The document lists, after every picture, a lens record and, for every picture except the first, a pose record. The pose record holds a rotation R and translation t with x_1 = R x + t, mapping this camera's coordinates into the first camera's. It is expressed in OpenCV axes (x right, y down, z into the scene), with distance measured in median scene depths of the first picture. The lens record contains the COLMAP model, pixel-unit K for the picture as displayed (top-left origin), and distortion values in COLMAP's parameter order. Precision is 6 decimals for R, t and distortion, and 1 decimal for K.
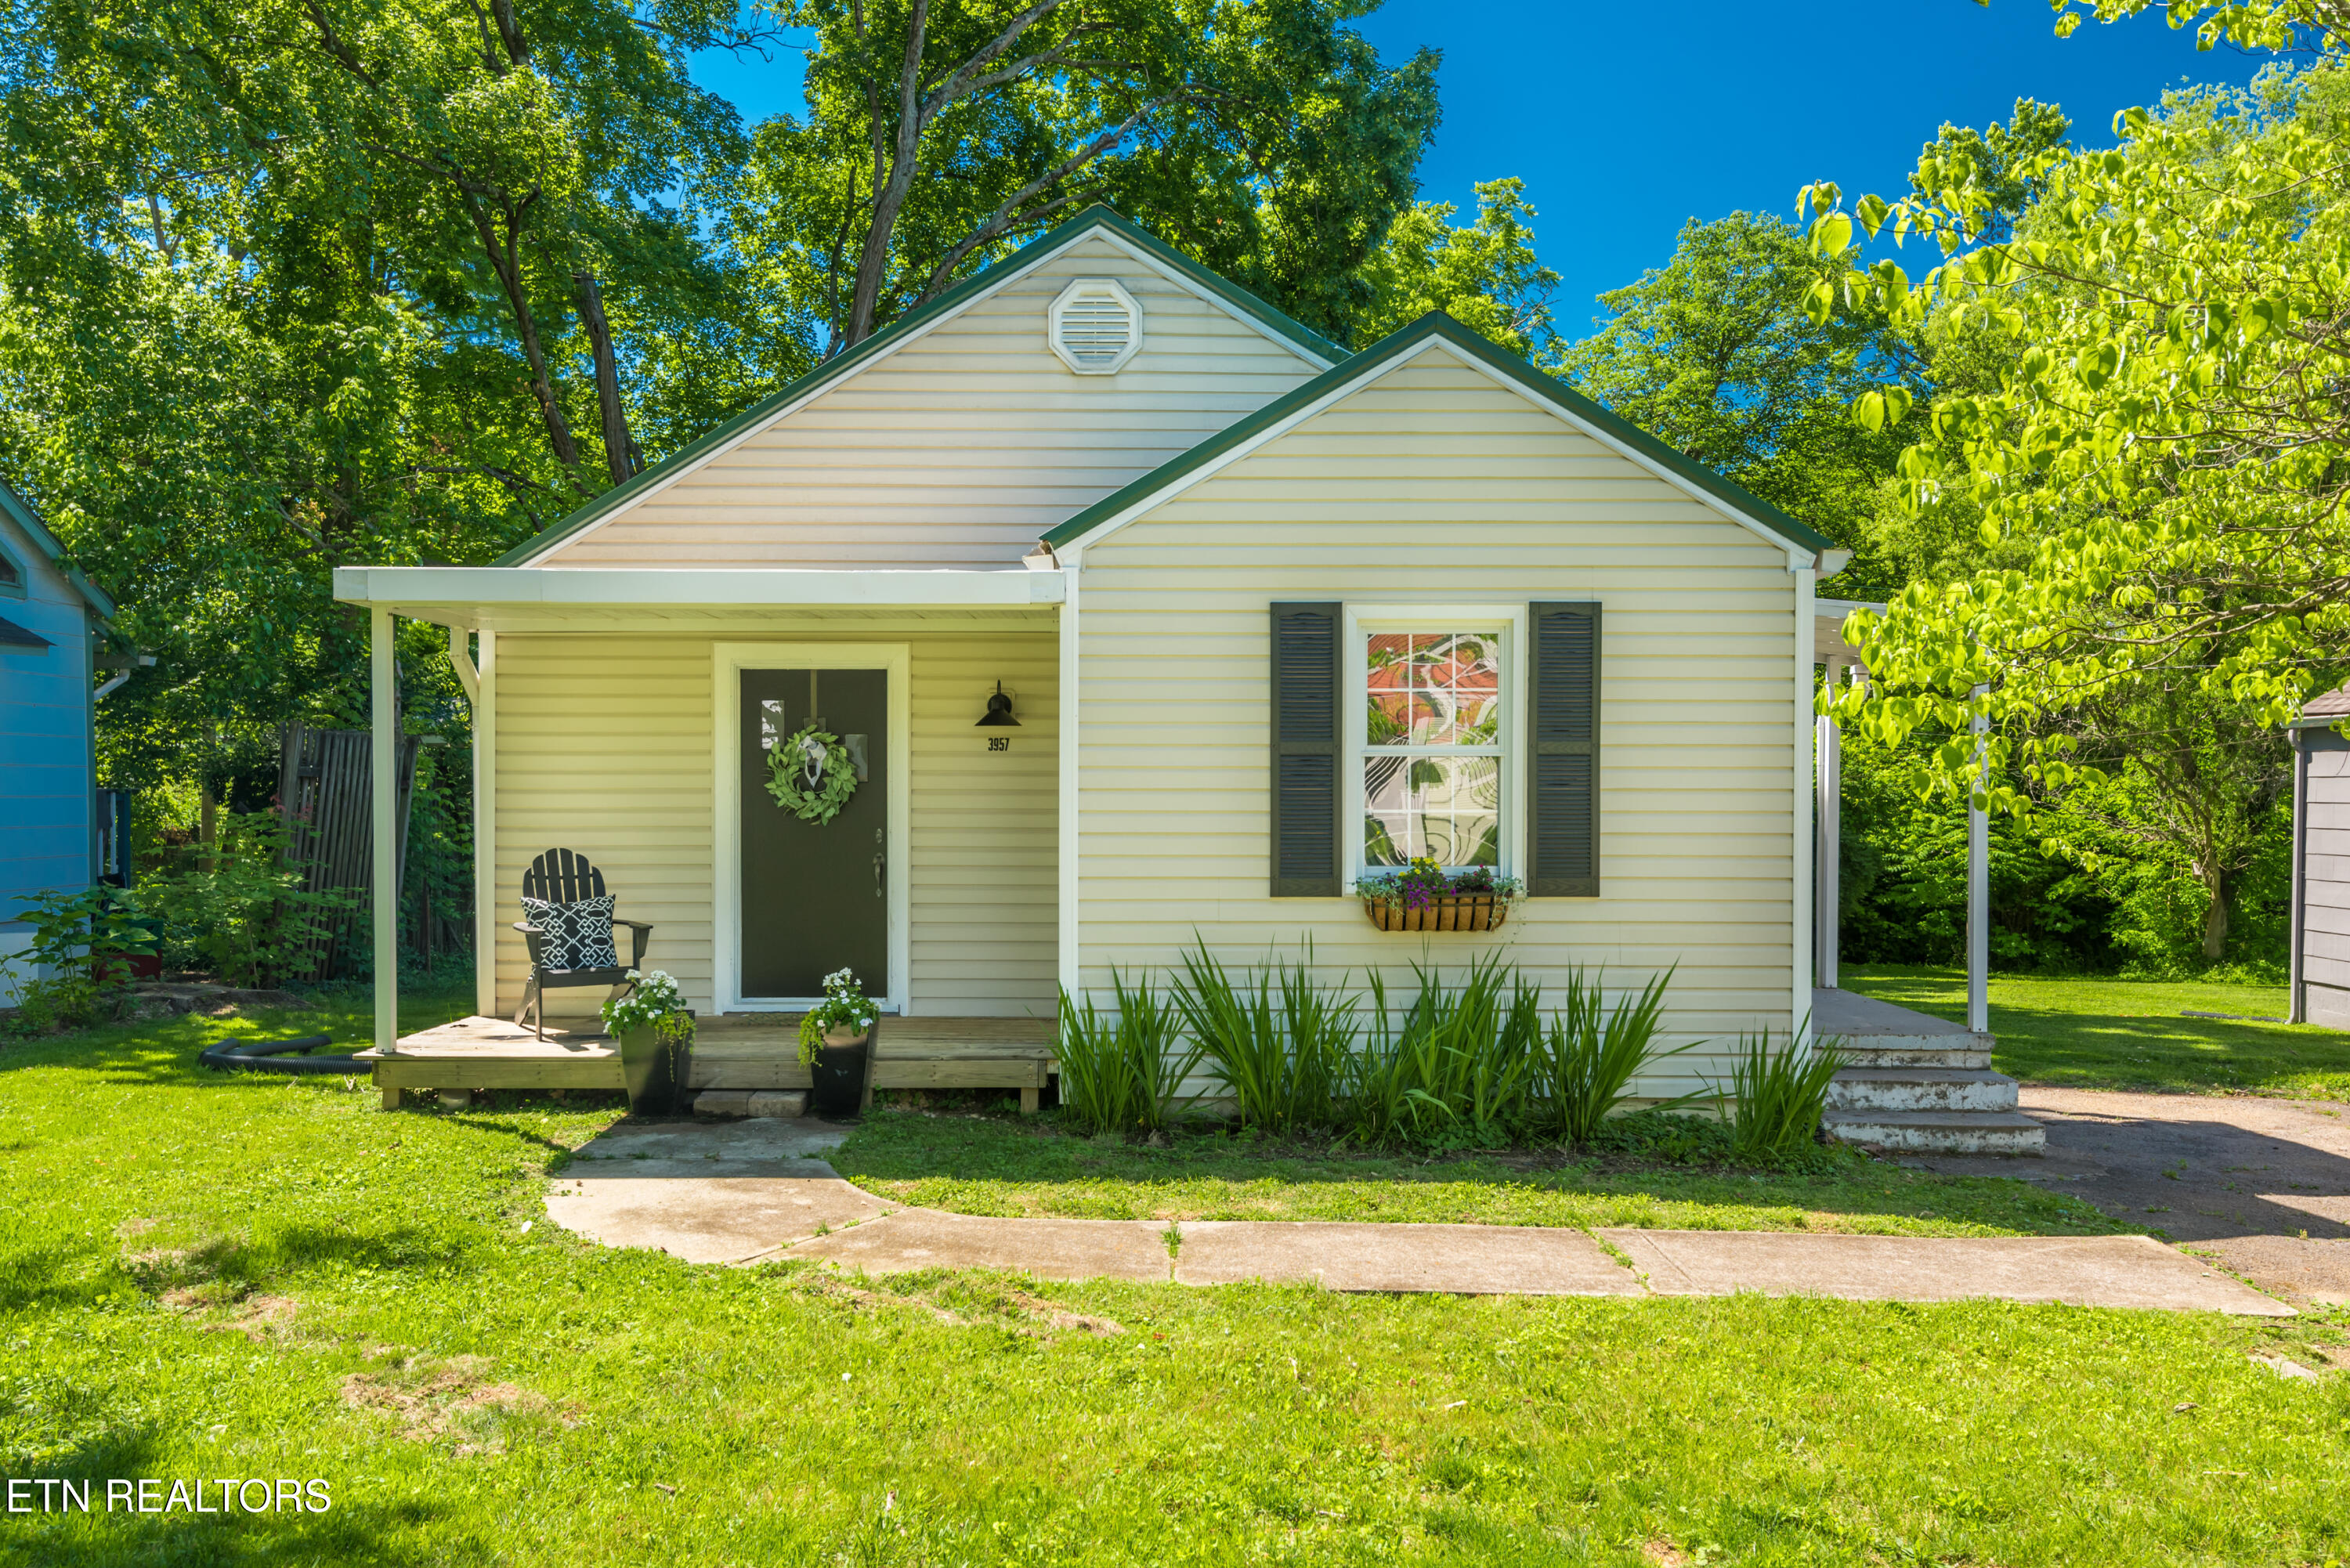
lens RADIAL K [[1892.4, 0, 1174.9], [0, 1892.4, 799.0], [0, 0, 1]] dist [-0.004653, -0.000613]
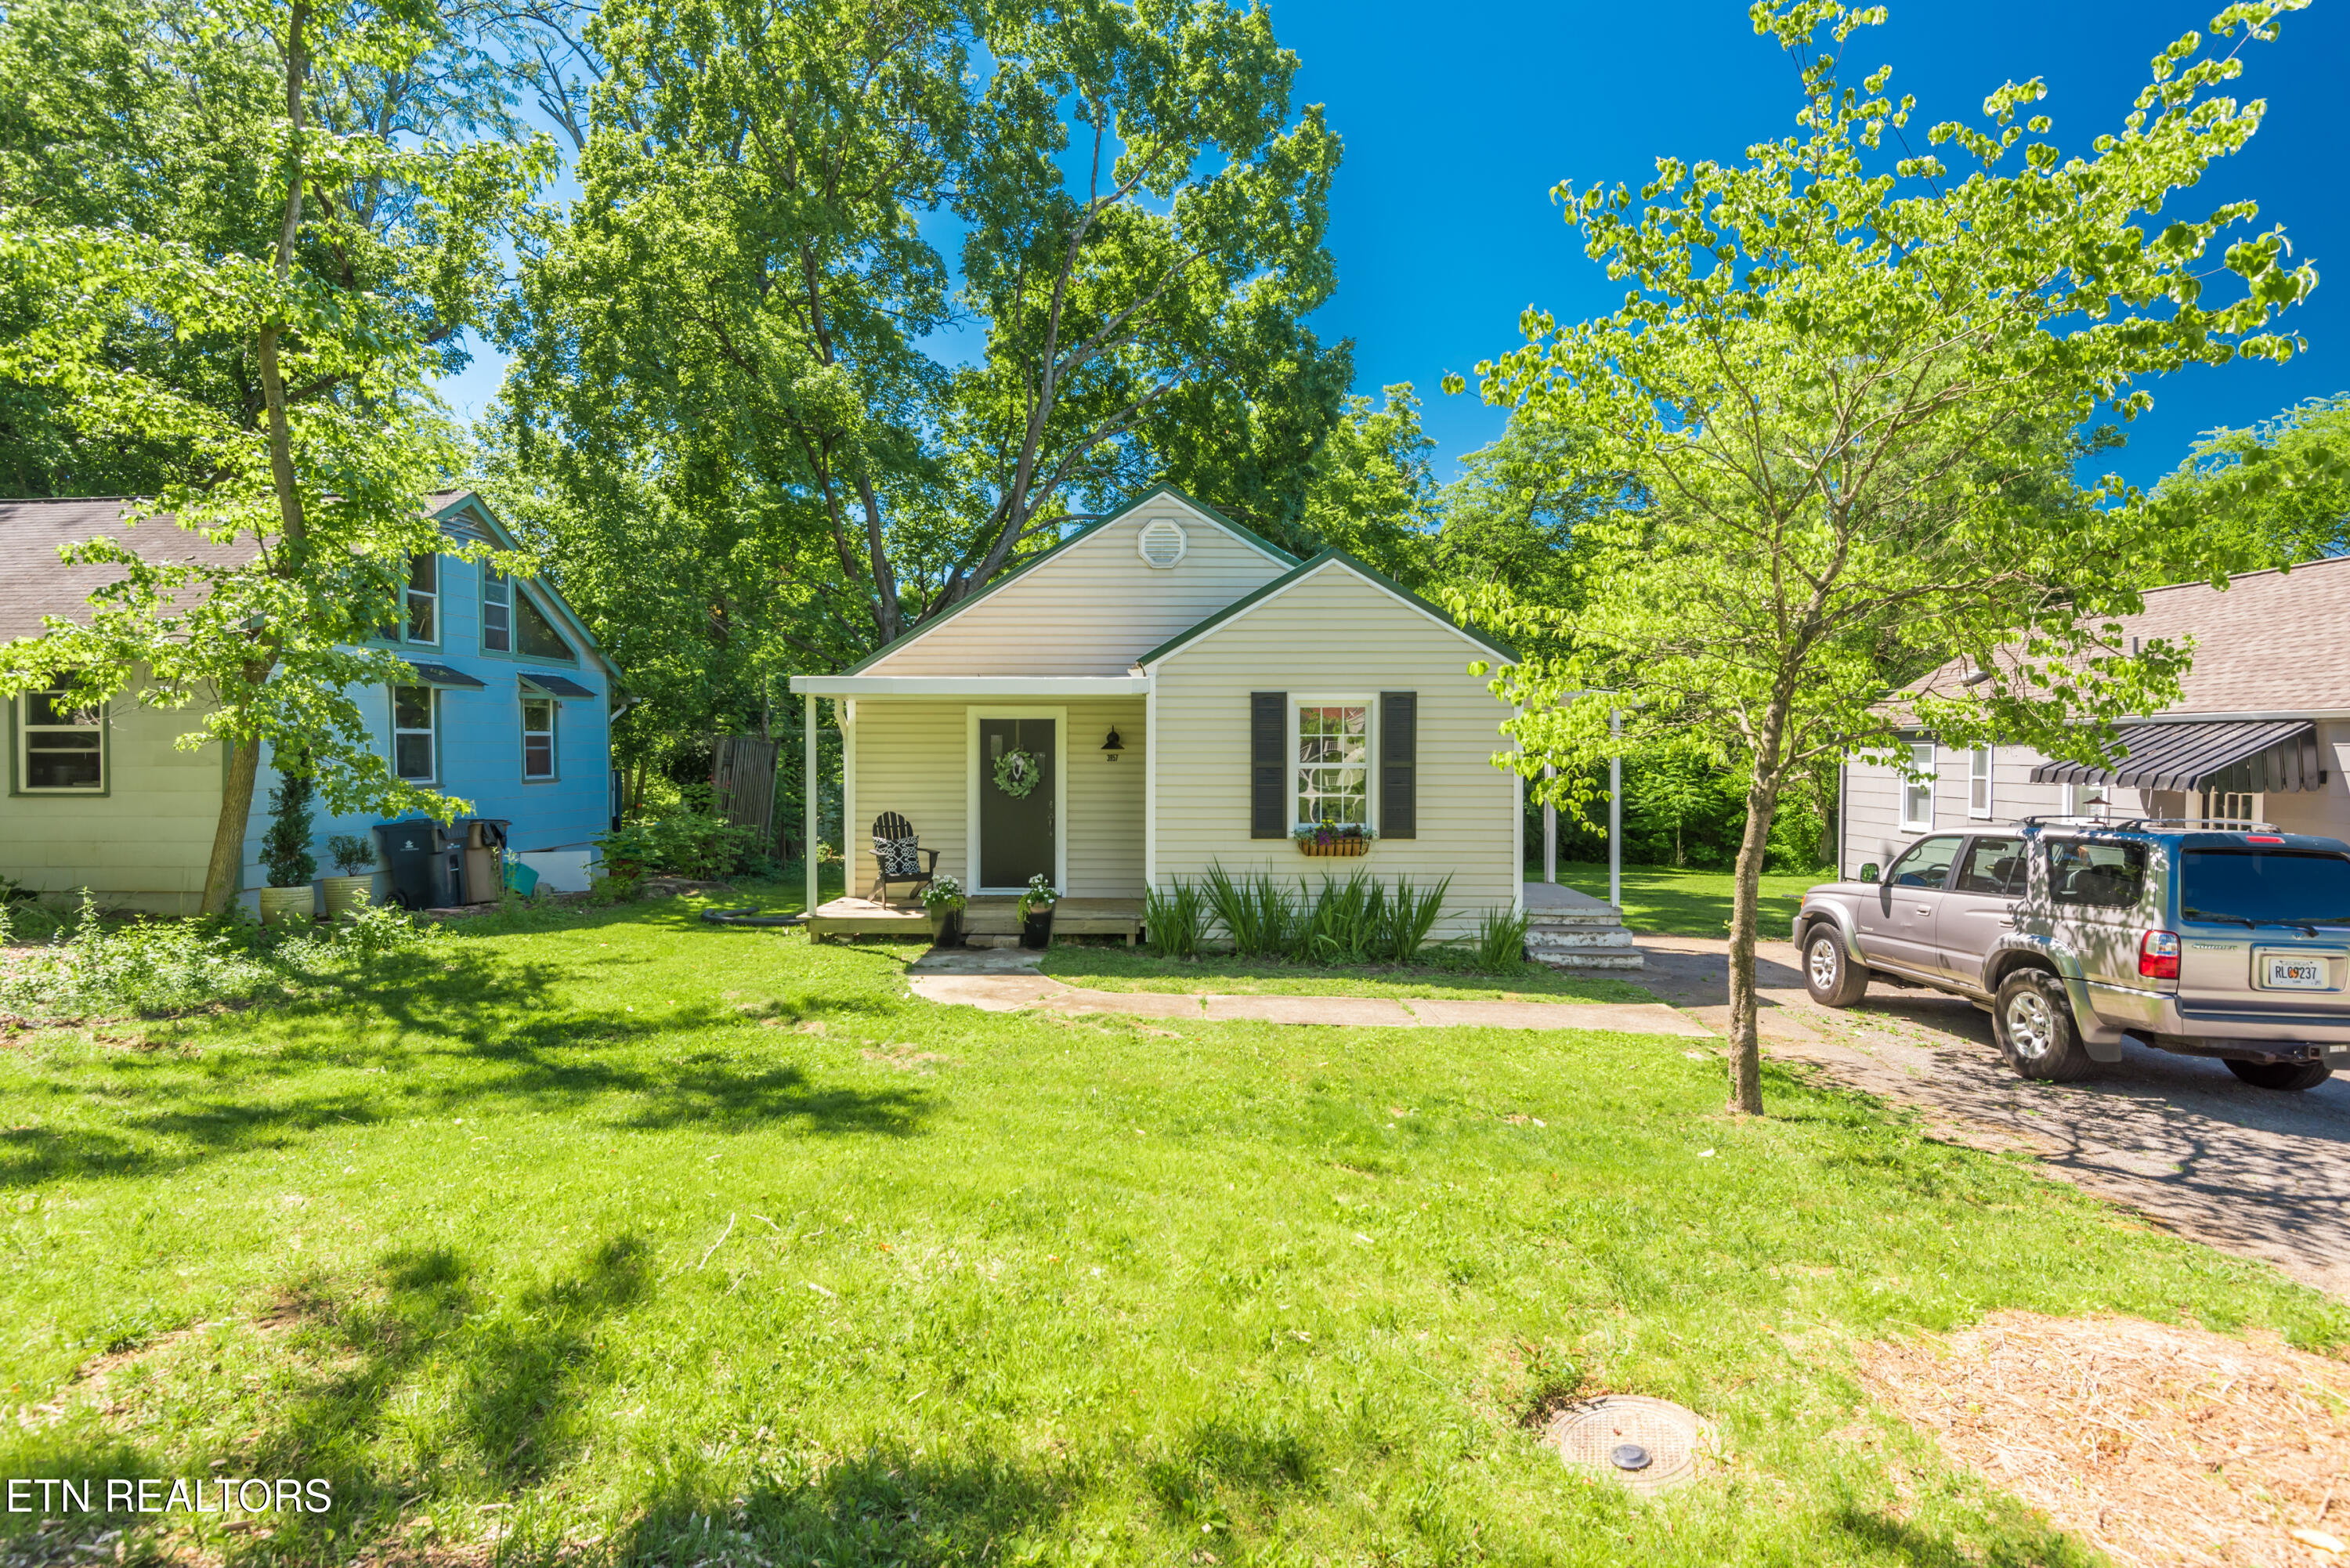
lens RADIAL K [[1186.4, 0, 1176.1], [0, 1186.4, 761.6], [0, 0, 1]] dist [0.002418, 0.000092]
pose [[0.999789, -0.000393, -0.020517, -0.003123], [0.000458, 0.999995, 0.003153, -0.032994], [0.020516, -0.003162, 0.999785, -0.250636]]
